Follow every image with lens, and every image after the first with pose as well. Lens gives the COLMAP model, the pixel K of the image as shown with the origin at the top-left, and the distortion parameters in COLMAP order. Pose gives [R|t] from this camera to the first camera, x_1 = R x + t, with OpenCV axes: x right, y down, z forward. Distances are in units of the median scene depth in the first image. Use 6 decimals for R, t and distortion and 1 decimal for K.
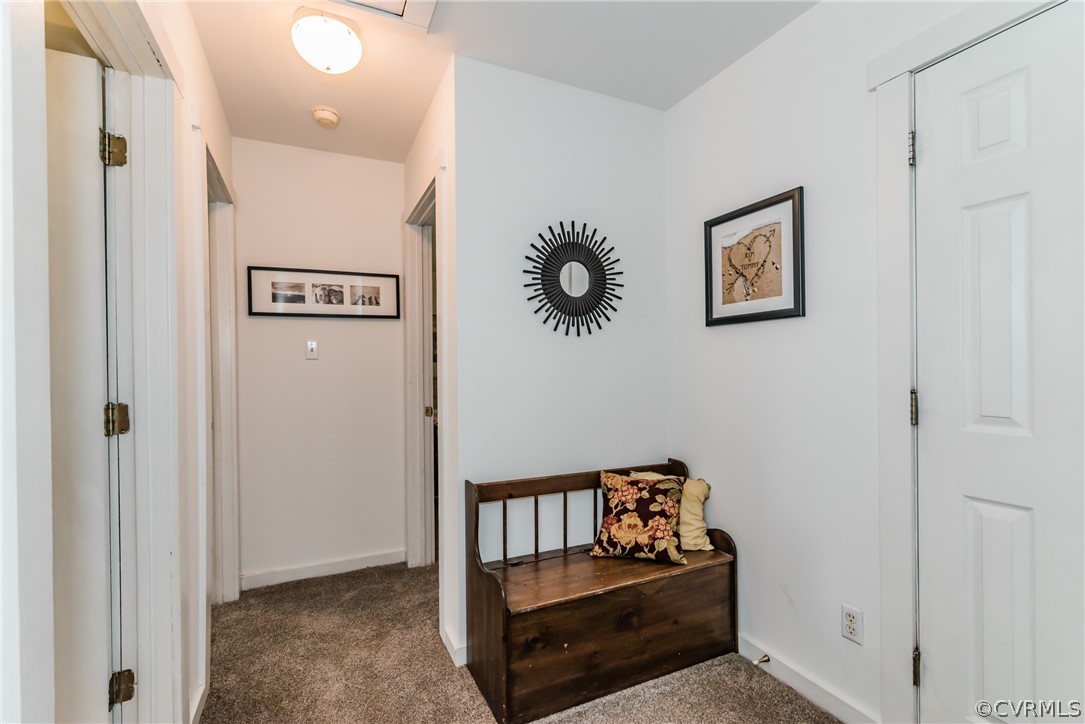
lens RADIAL K [[490.9, 0, 544.6], [0, 490.9, 362.0], [0, 0, 1]] dist [0.002261, 0.000221]
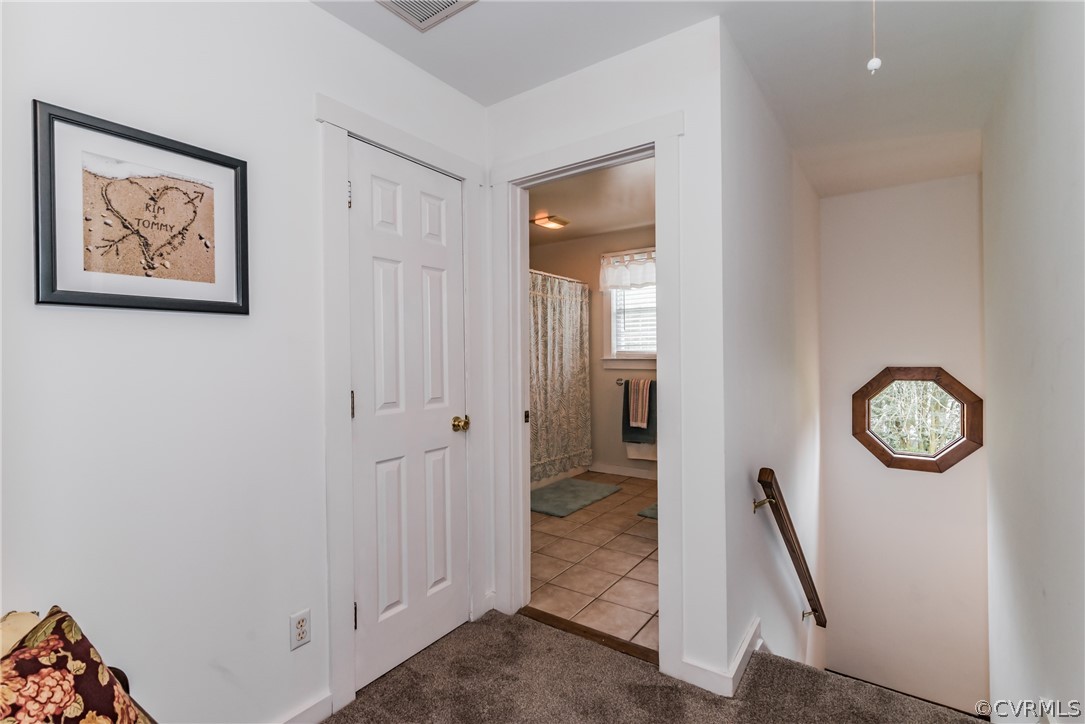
lens RADIAL K [[490.9, 0, 532.4], [0, 490.9, 356.1], [0, 0, 1]] dist [0.002261, 0.000221]
pose [[-0.467372, 0.021074, 0.883809, -0.407619], [0.017993, 0.999736, -0.014323, -0.000324], [-0.883878, 0.009209, -0.467628, 0.867130]]
